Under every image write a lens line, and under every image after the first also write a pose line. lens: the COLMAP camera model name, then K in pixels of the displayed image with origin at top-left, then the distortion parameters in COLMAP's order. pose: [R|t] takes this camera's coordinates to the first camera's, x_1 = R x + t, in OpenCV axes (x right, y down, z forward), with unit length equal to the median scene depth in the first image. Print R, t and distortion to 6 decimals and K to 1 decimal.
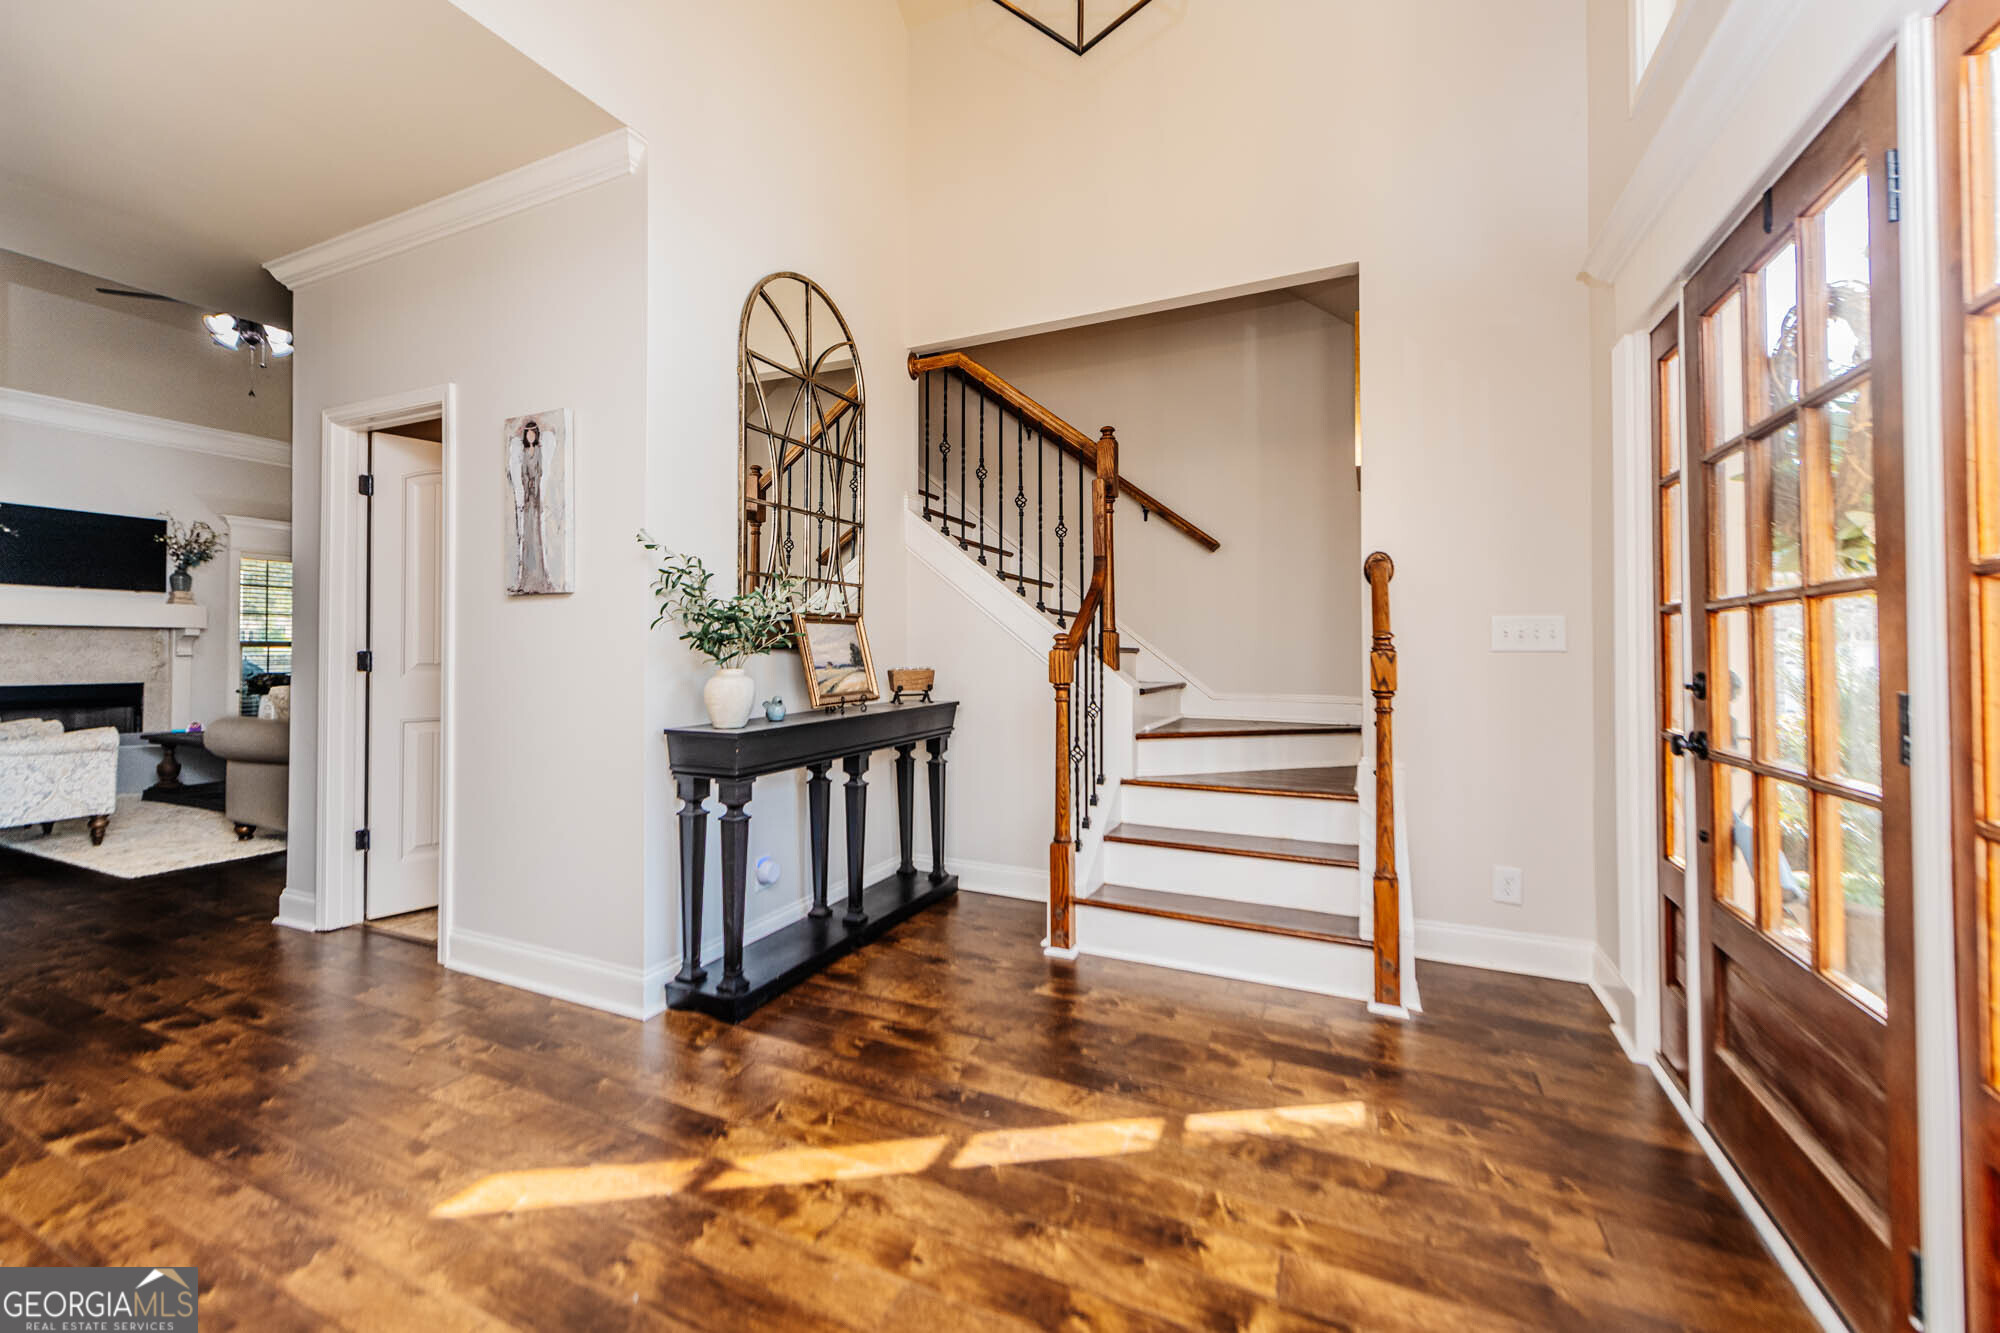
lens RADIAL K [[807.6, 0, 998.3], [0, 807.6, 643.8], [0, 0, 1]] dist [0.014073, -0.005629]
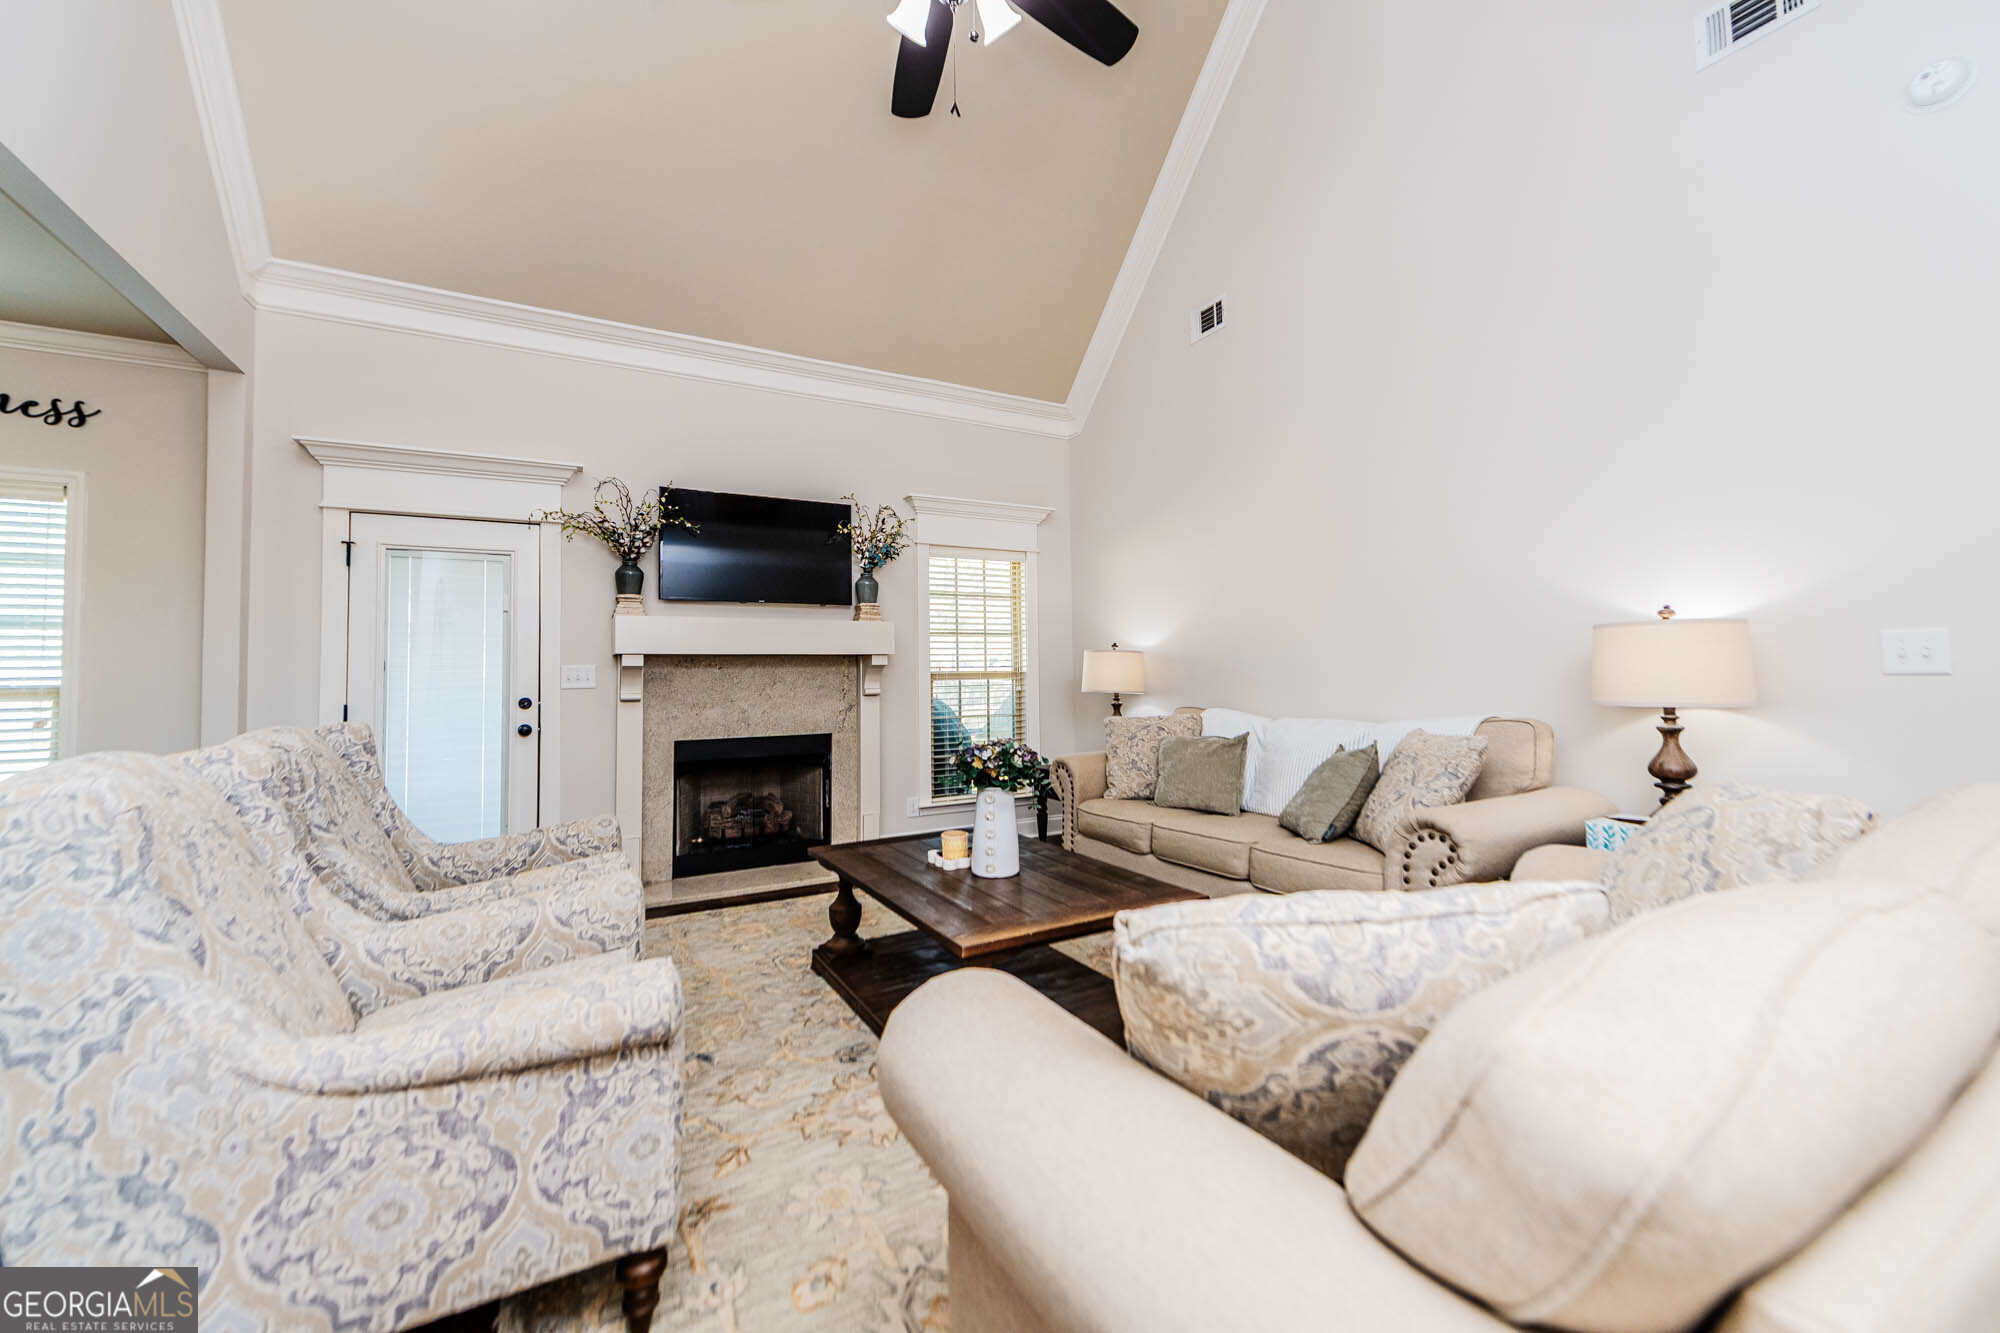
lens RADIAL K [[777.4, 0, 1001.1], [0, 777.4, 642.6], [0, 0, 1]] dist [0.002990, -0.000127]
pose [[0.802542, -0.039914, -0.595259, -0.512842], [0.020665, 0.999021, -0.039126, -0.001458], [0.596238, 0.019099, 0.802580, 0.531778]]
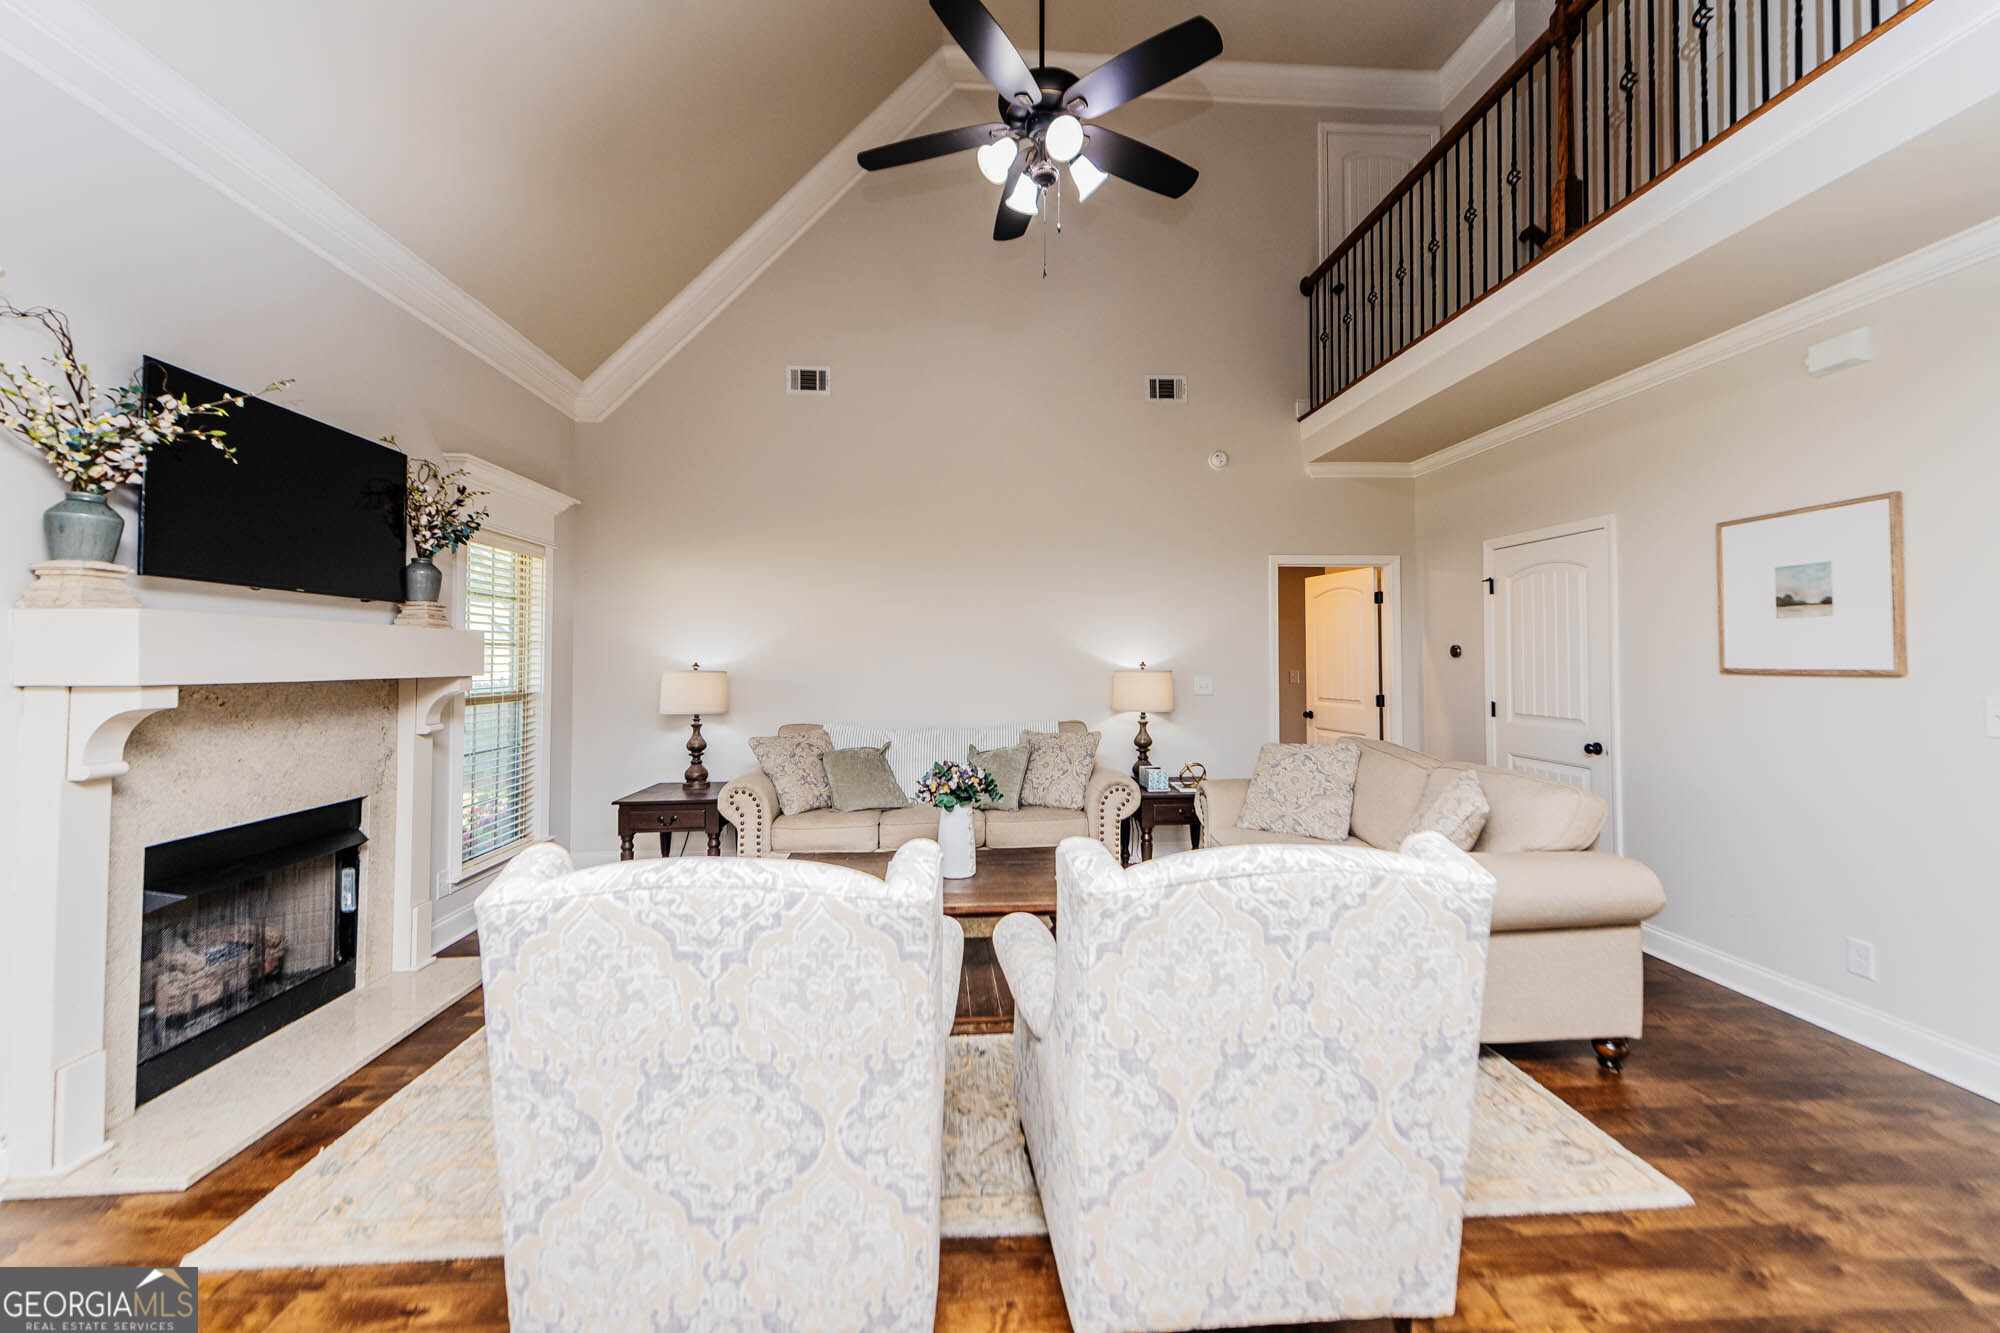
lens RADIAL K [[807.6, 0, 998.3], [0, 807.6, 643.8], [0, 0, 1]] dist [0.014073, -0.005629]
pose [[0.881275, 0.008462, 0.472527, -0.941700], [-0.002111, 0.999900, -0.013968, -0.033633], [-0.472599, 0.011312, 0.881205, 0.405696]]
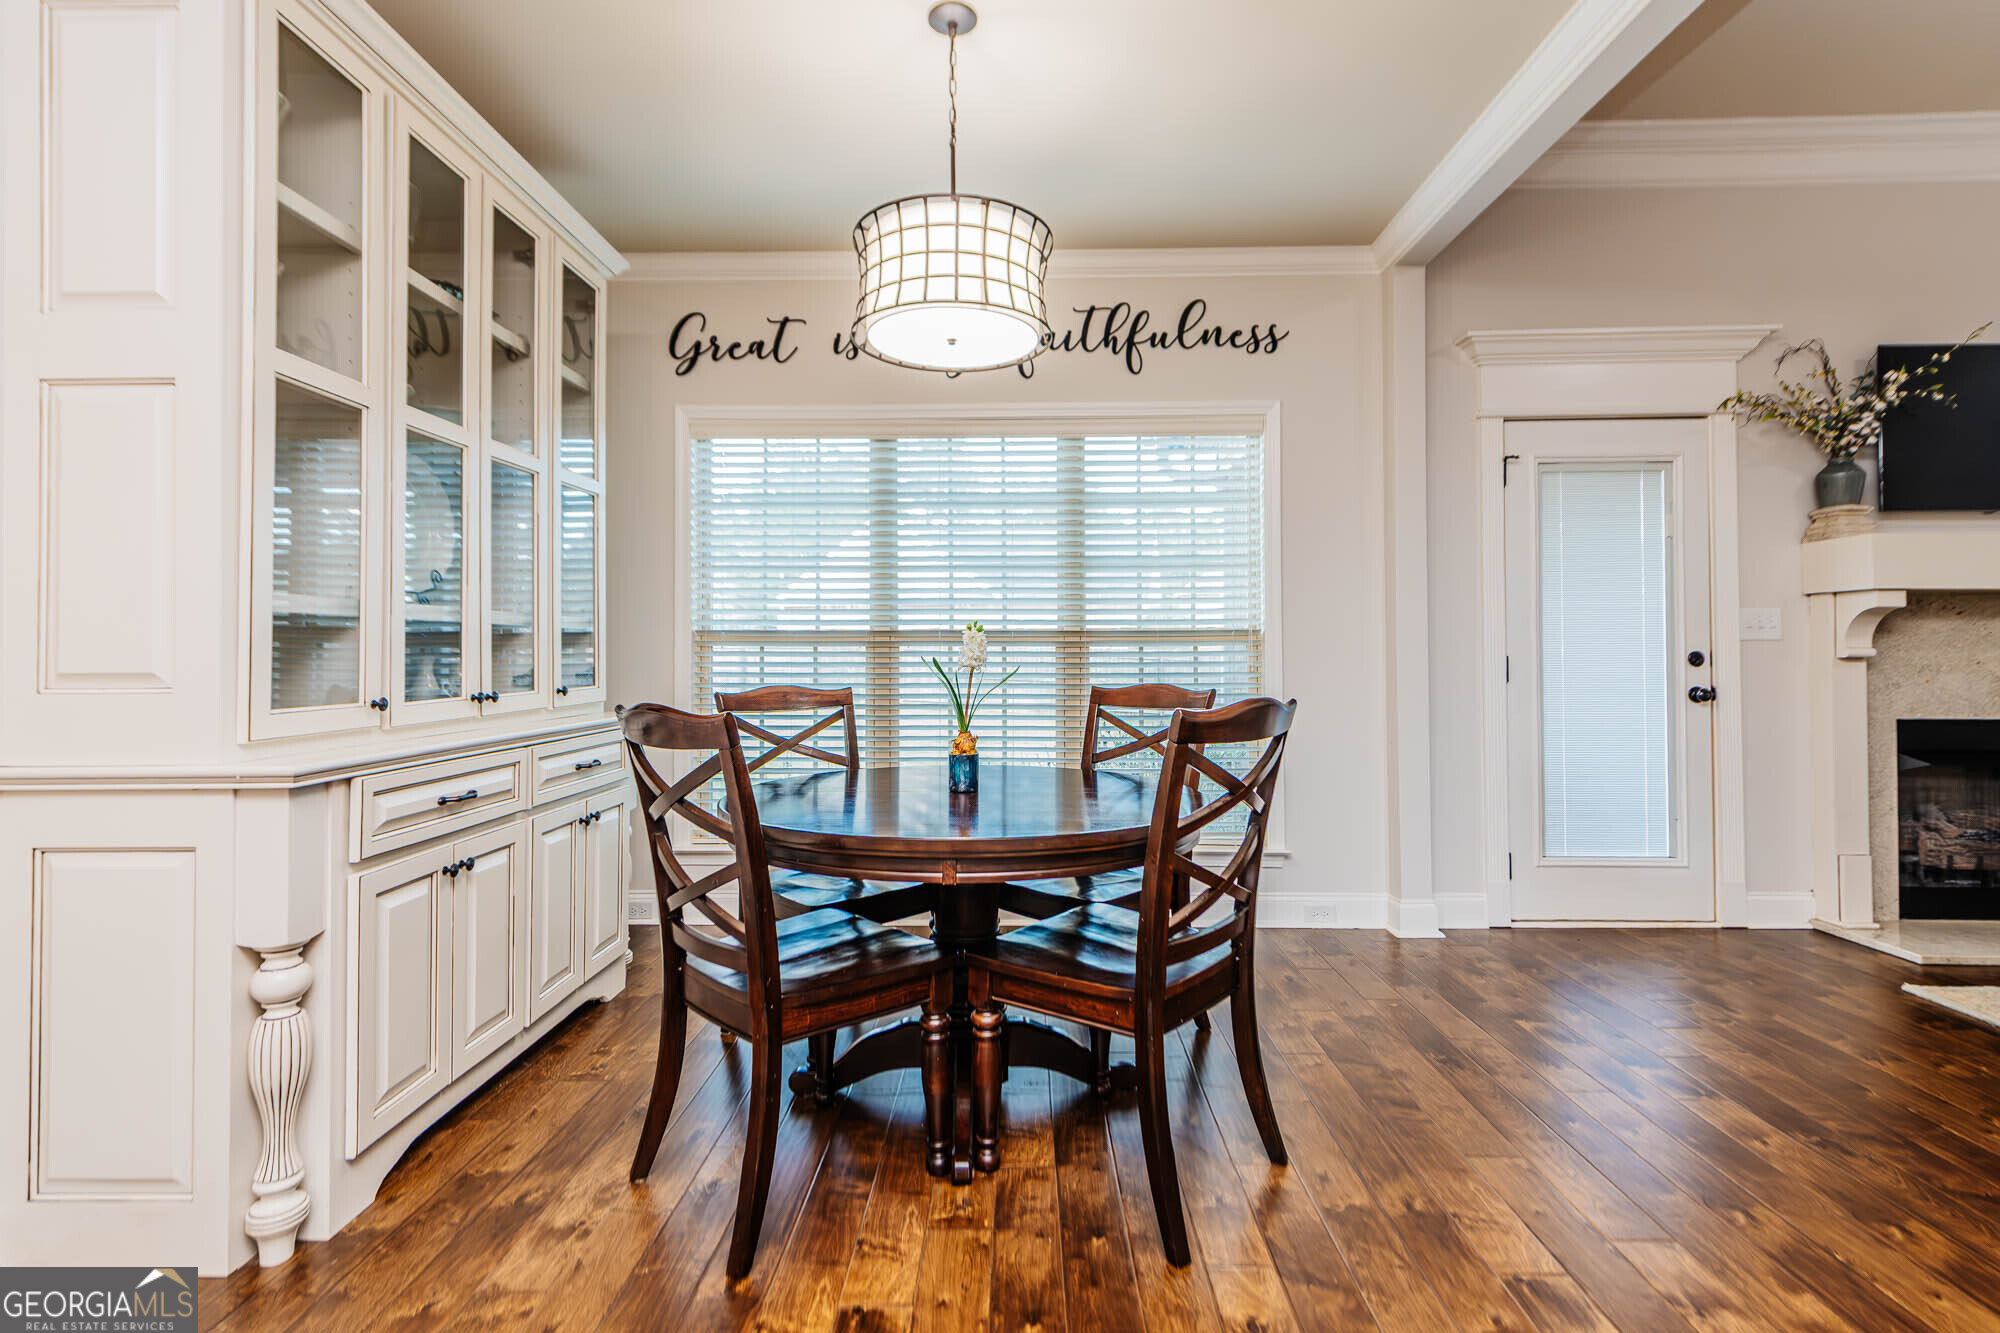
lens RADIAL K [[916.1, 0, 994.5], [0, 916.1, 637.6], [0, 0, 1]] dist [0.012659, -0.007208]
pose [[0.389882, -0.020786, -0.920630, -0.822922], [0.007978, 0.999784, -0.019195, 0.008500], [0.920830, 0.000139, 0.389963, 0.226930]]
